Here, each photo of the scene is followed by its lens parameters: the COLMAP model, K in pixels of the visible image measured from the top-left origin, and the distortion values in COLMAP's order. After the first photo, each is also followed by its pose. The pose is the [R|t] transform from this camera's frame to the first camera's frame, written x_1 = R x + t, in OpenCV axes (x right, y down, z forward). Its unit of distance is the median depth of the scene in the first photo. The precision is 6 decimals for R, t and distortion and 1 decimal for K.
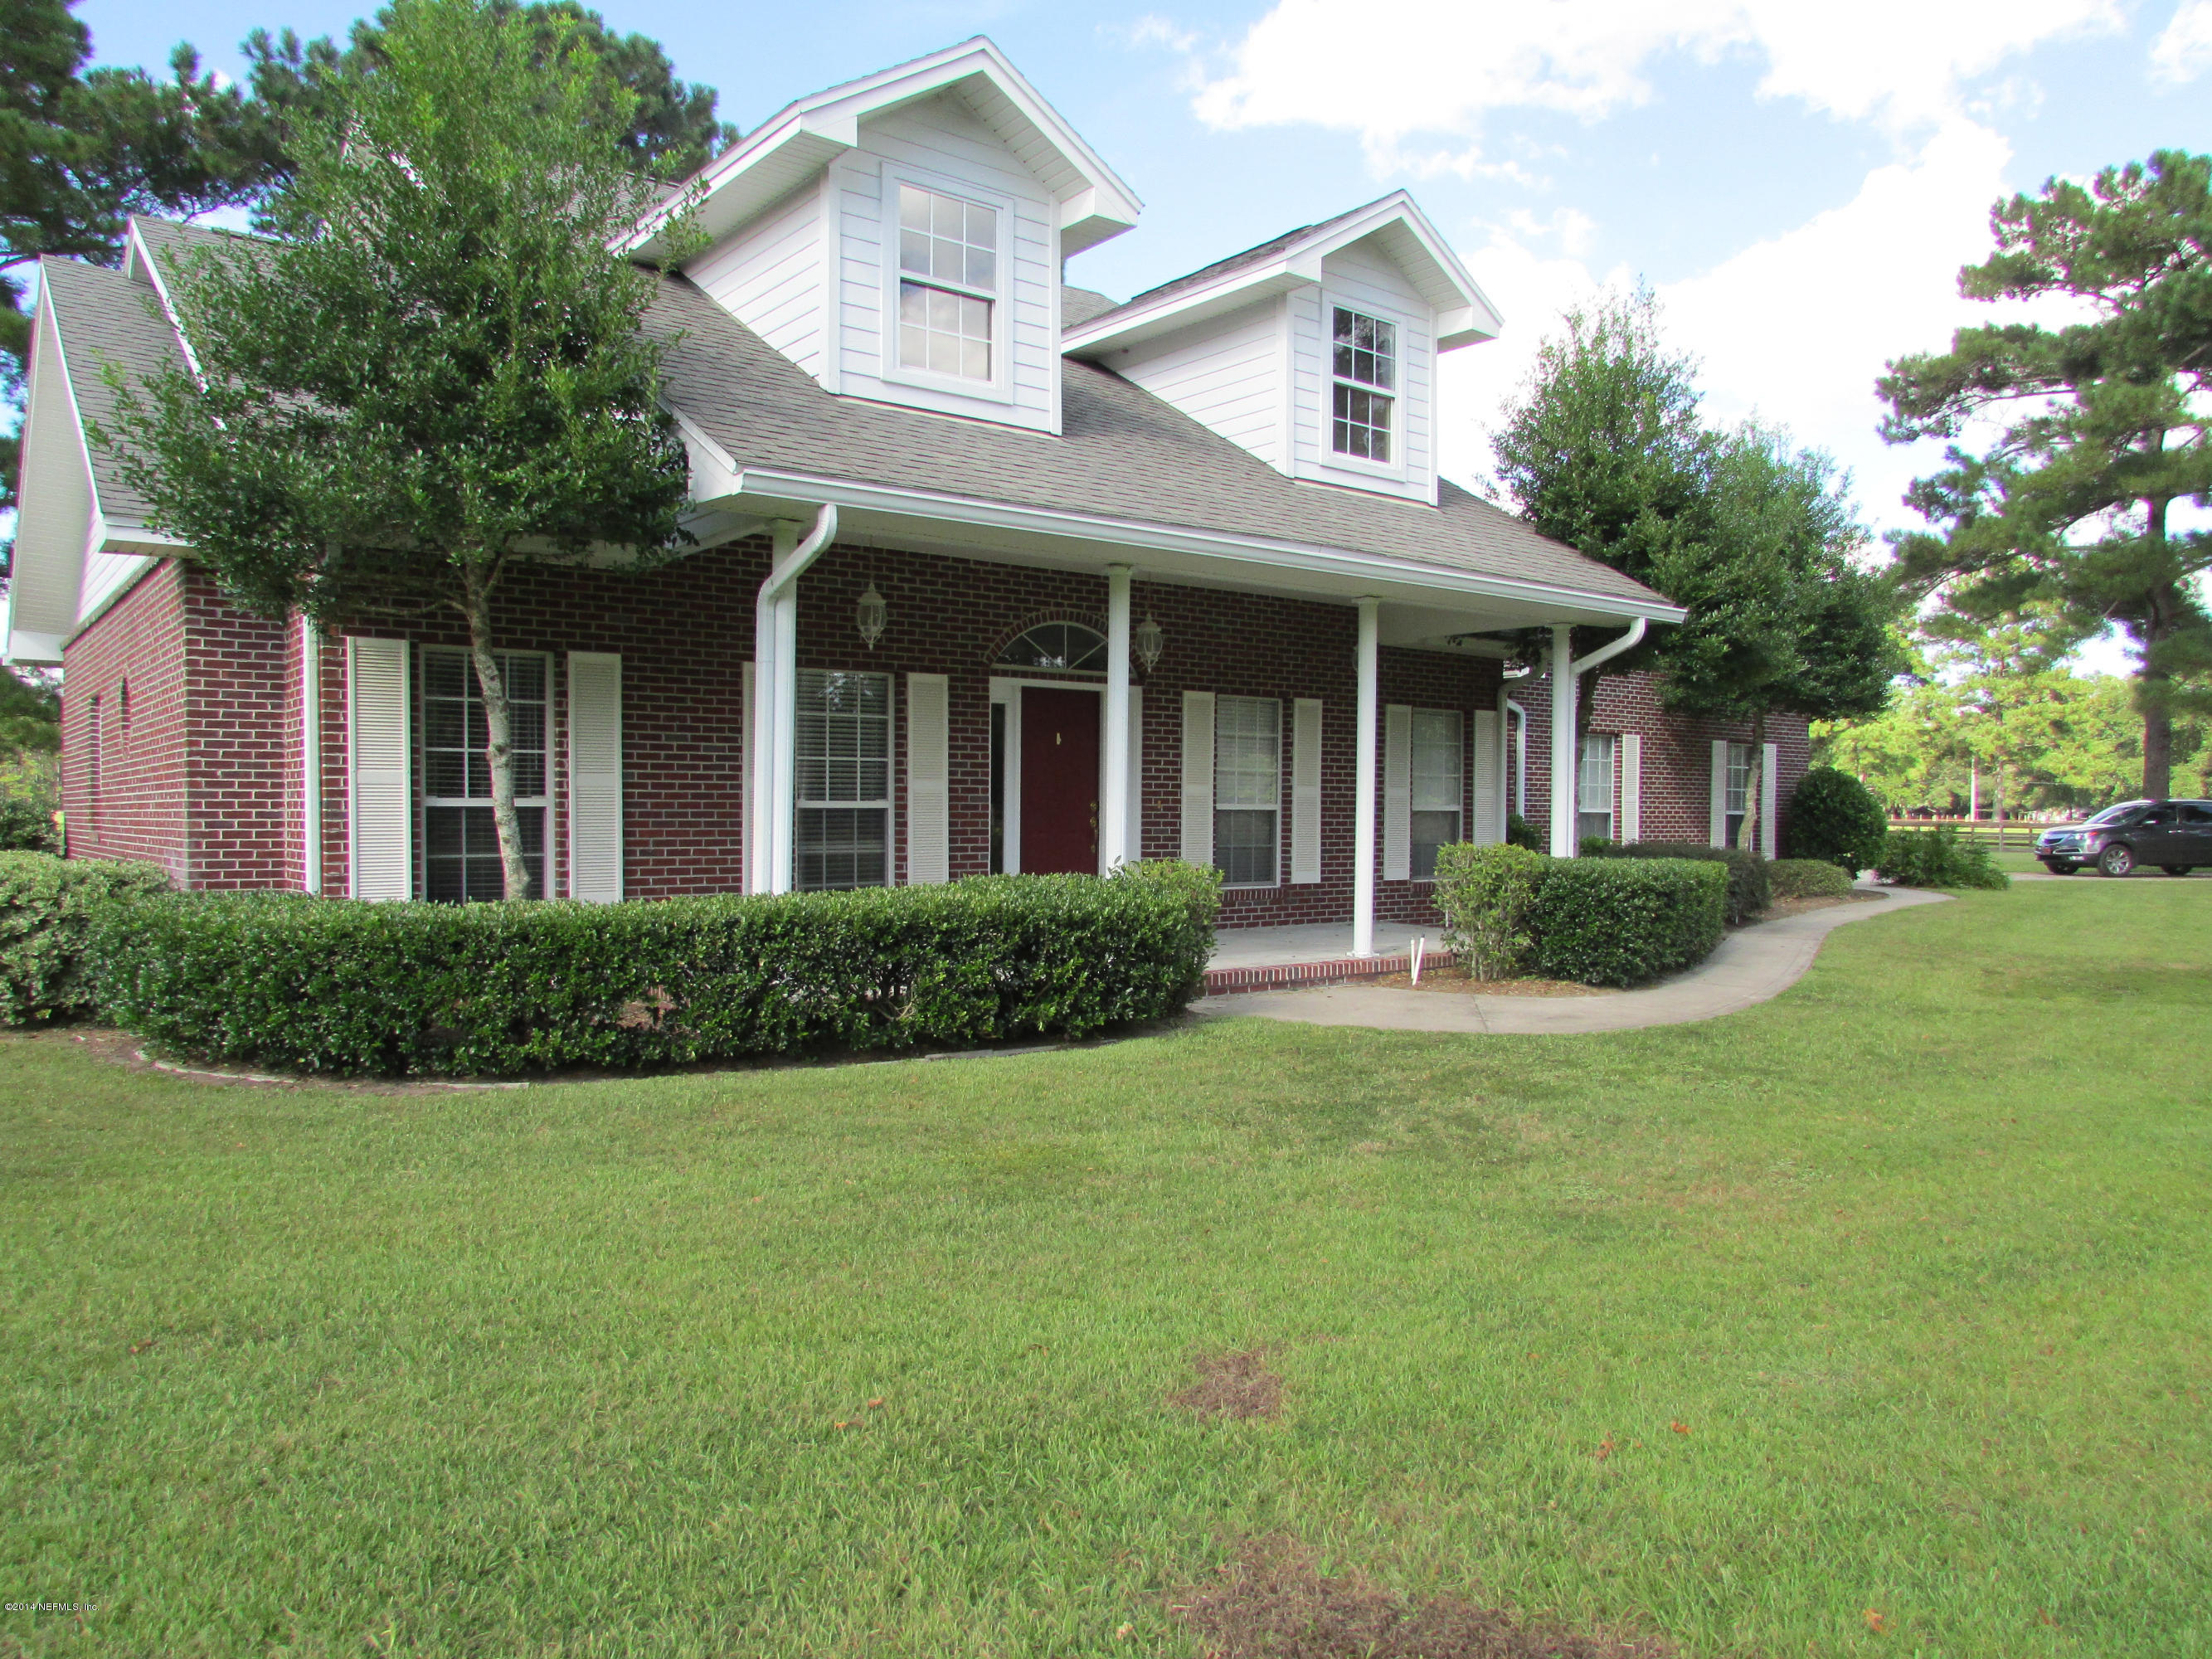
lens RADIAL K [[1627.9, 0, 1106.0], [0, 1627.9, 829.5], [0, 0, 1]] dist [0.002622, -0.001987]
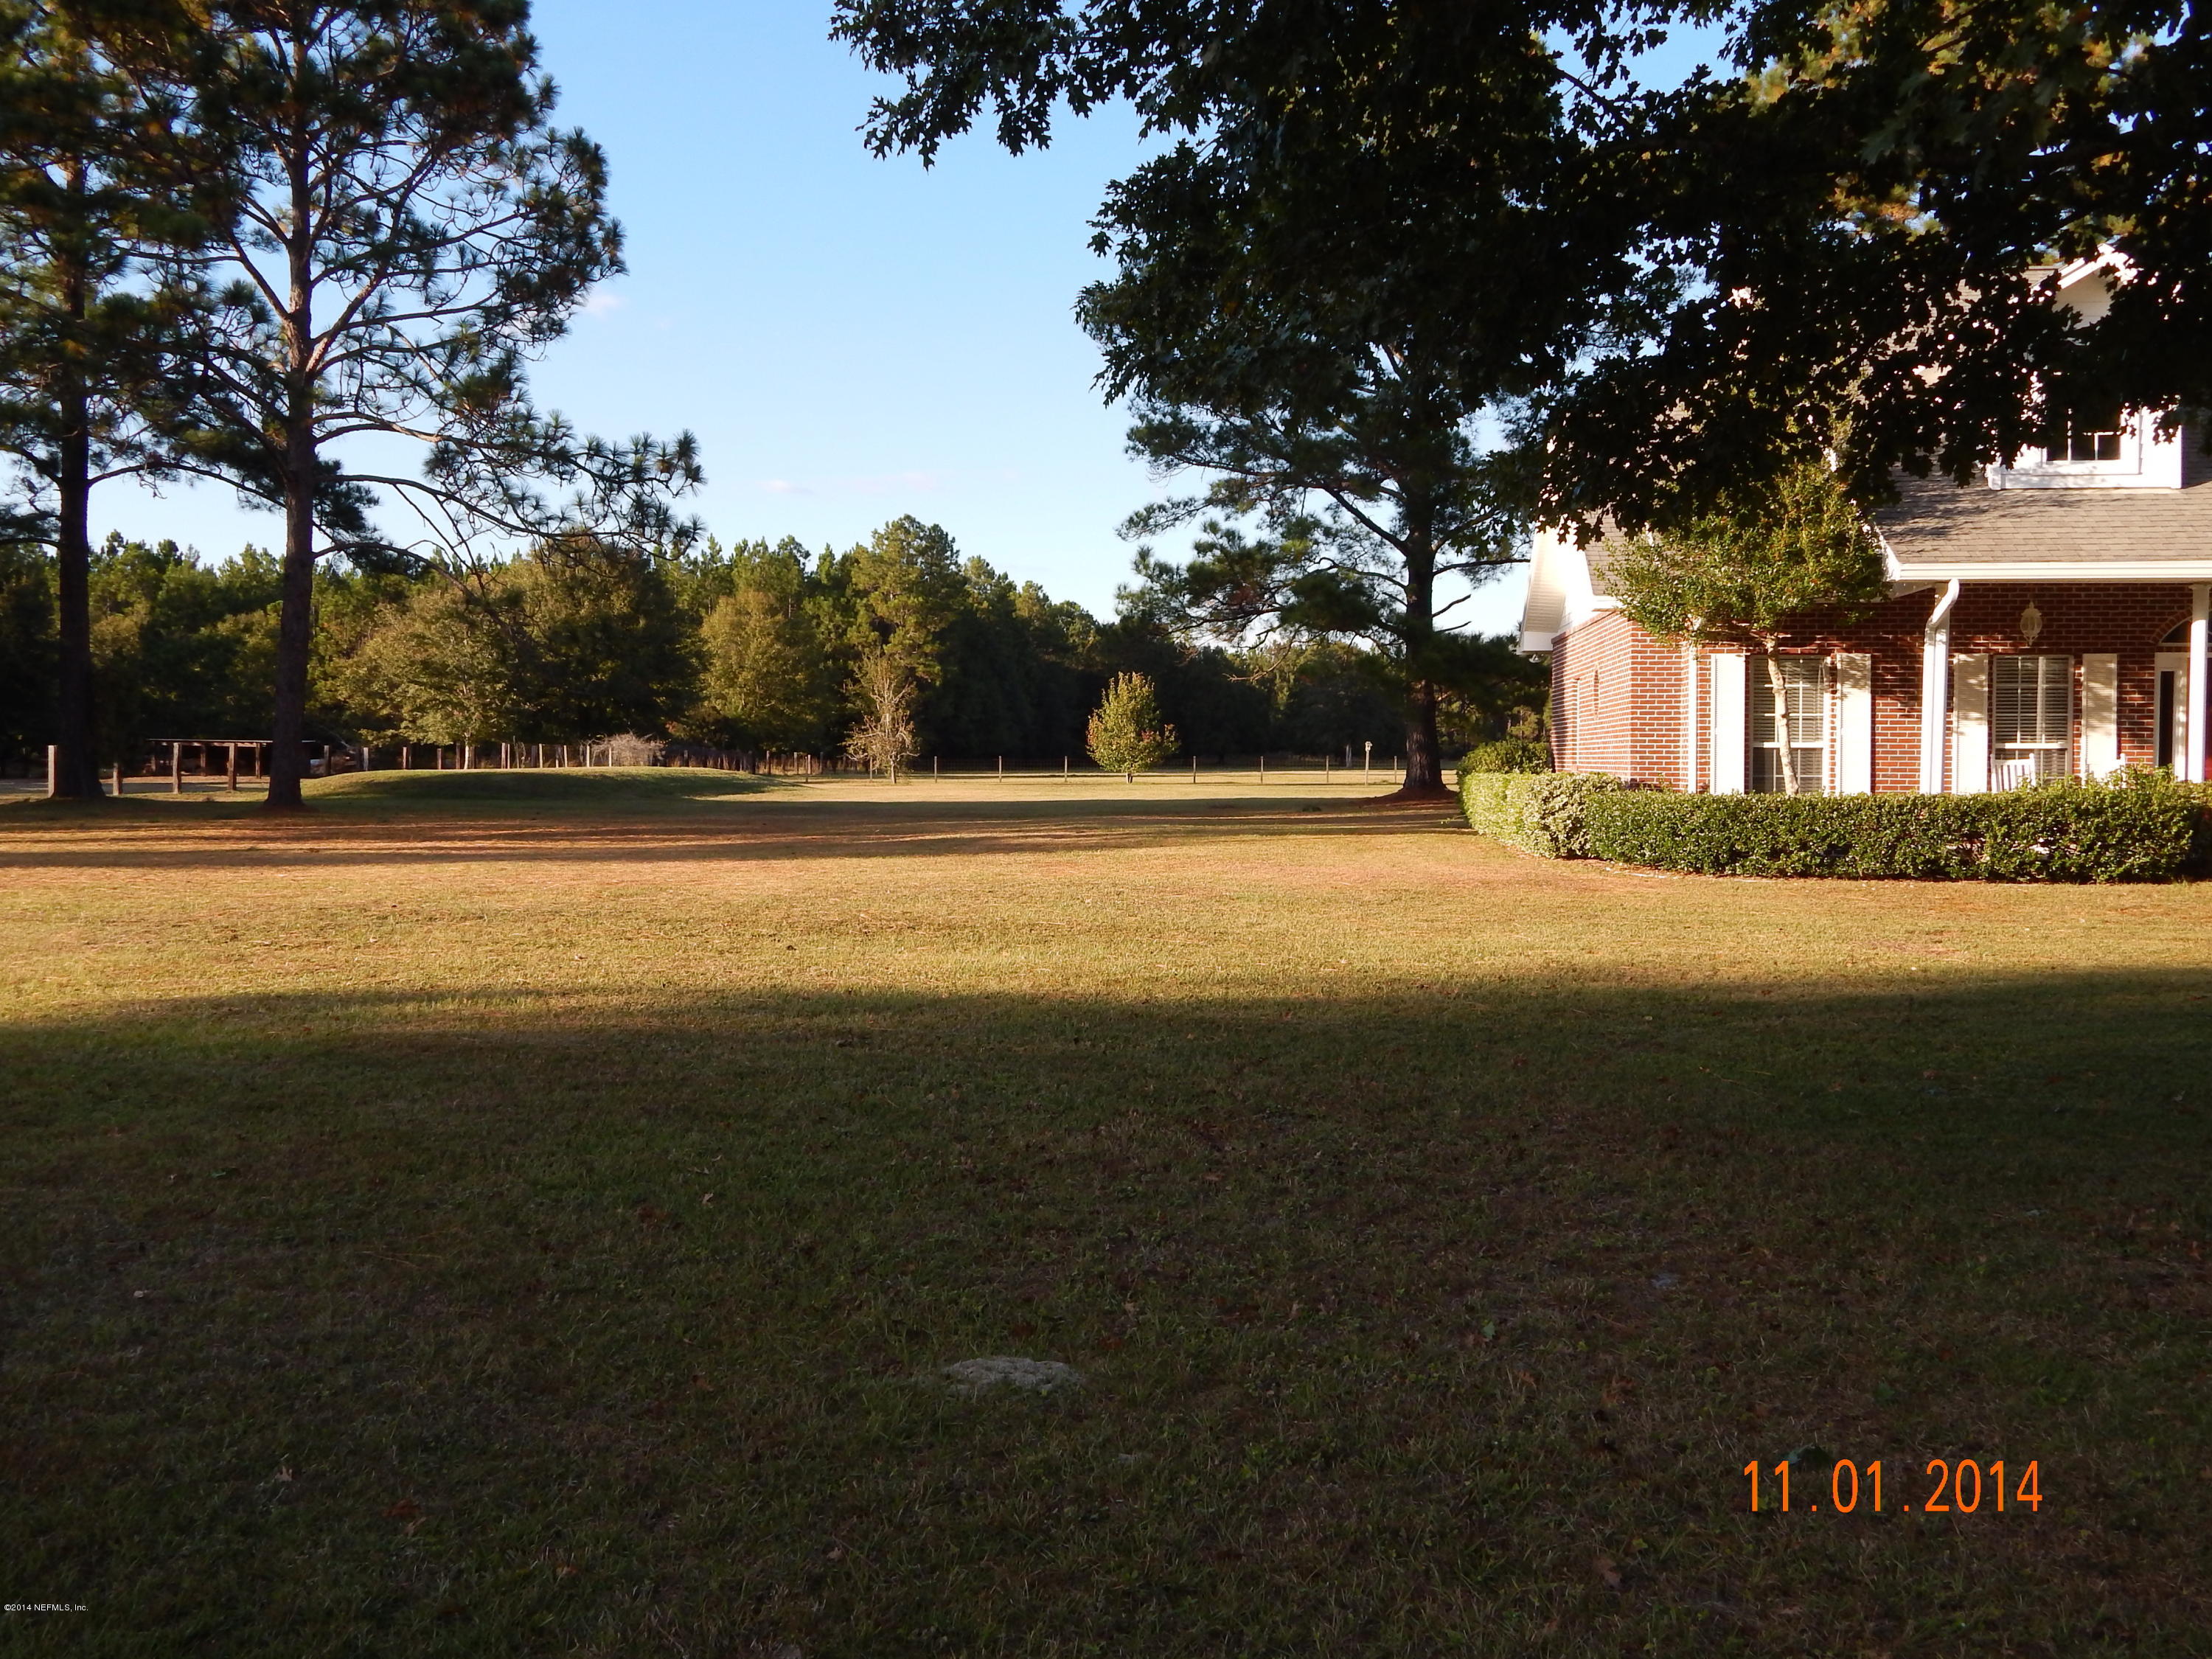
lens RADIAL K [[1924.2, 0, 1106.0], [0, 1924.2, 829.5], [0, 0, 1]] dist [0.011171, 0.006268]
pose [[0.718163, 0.026076, -0.695386, 0.556006], [-0.003855, 0.999431, 0.033496, 0.008329], [0.695865, -0.021374, 0.717855, -1.031836]]
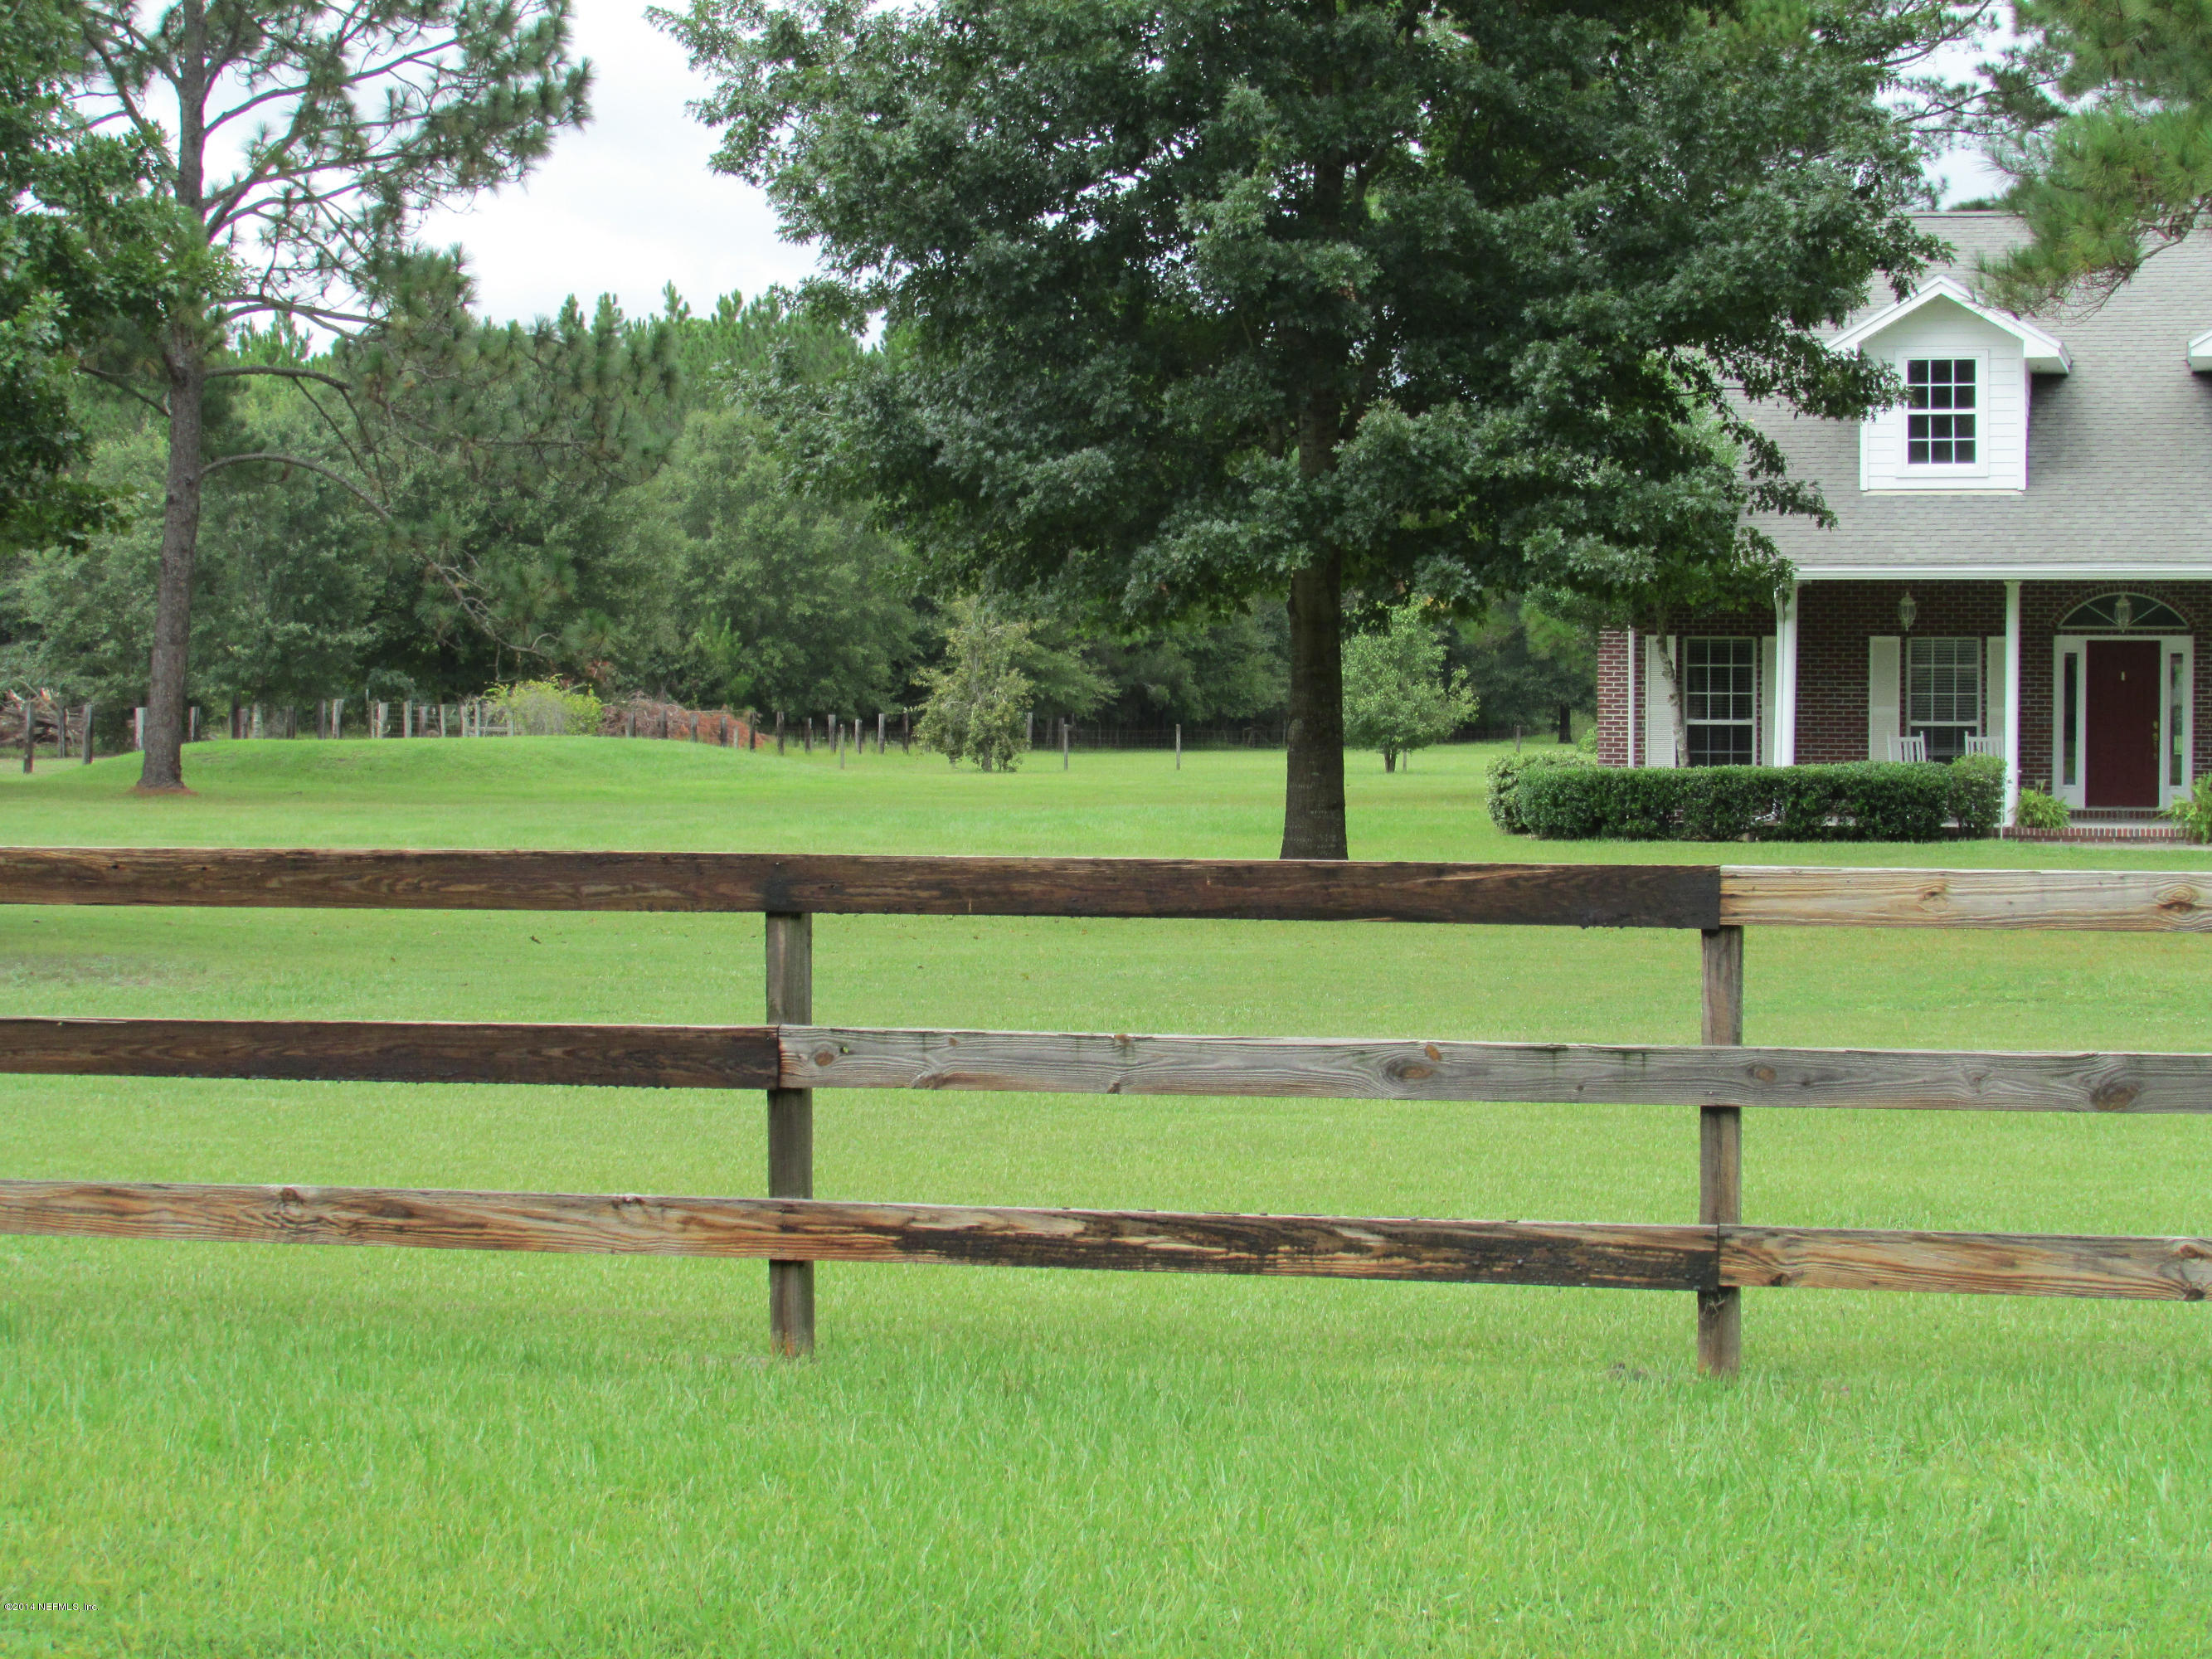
lens RADIAL K [[4925.1, 0, 1106.0], [0, 4925.1, 829.5], [0, 0, 1]] dist [-0.046335, 0.635423]
pose [[0.637810, 0.021927, -0.769881, 3.525489], [-0.013639, 0.999759, 0.017174, 0.019431], [0.770073, -0.000453, 0.637956, -3.121685]]
